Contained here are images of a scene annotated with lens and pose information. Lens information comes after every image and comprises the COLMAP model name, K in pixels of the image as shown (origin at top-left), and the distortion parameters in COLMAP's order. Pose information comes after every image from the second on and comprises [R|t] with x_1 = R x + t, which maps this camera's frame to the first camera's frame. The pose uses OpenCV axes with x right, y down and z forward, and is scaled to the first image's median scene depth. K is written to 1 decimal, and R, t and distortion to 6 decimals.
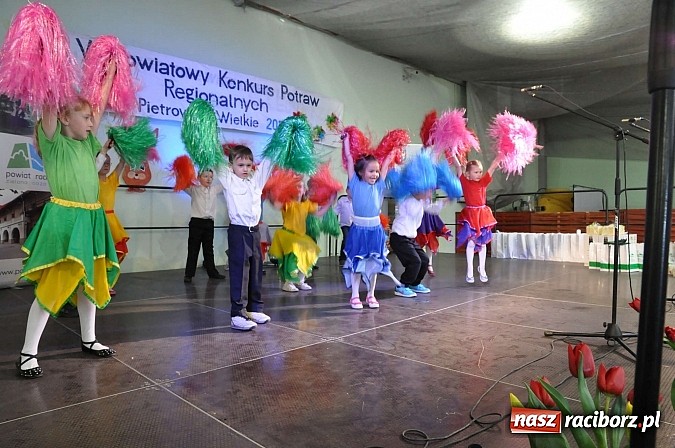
lens RADIAL K [[483.4, 0, 341.4], [0, 483.4, 222.8], [0, 0, 1]] dist [-0.054968, 0.021339]
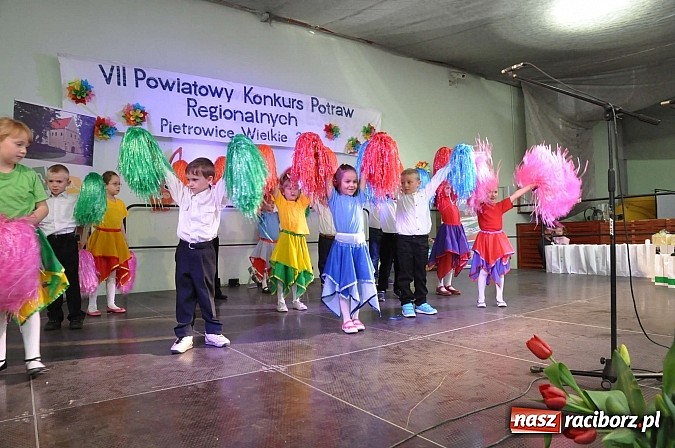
lens RADIAL K [[483.4, 0, 336.9], [0, 483.4, 224.8], [0, 0, 1]] dist [-0.054968, 0.021339]
pose [[0.983780, -0.025345, -0.177581, 0.099597], [0.020039, 0.999299, -0.031611, 0.003758], [0.178258, 0.027540, 0.983598, 0.058784]]
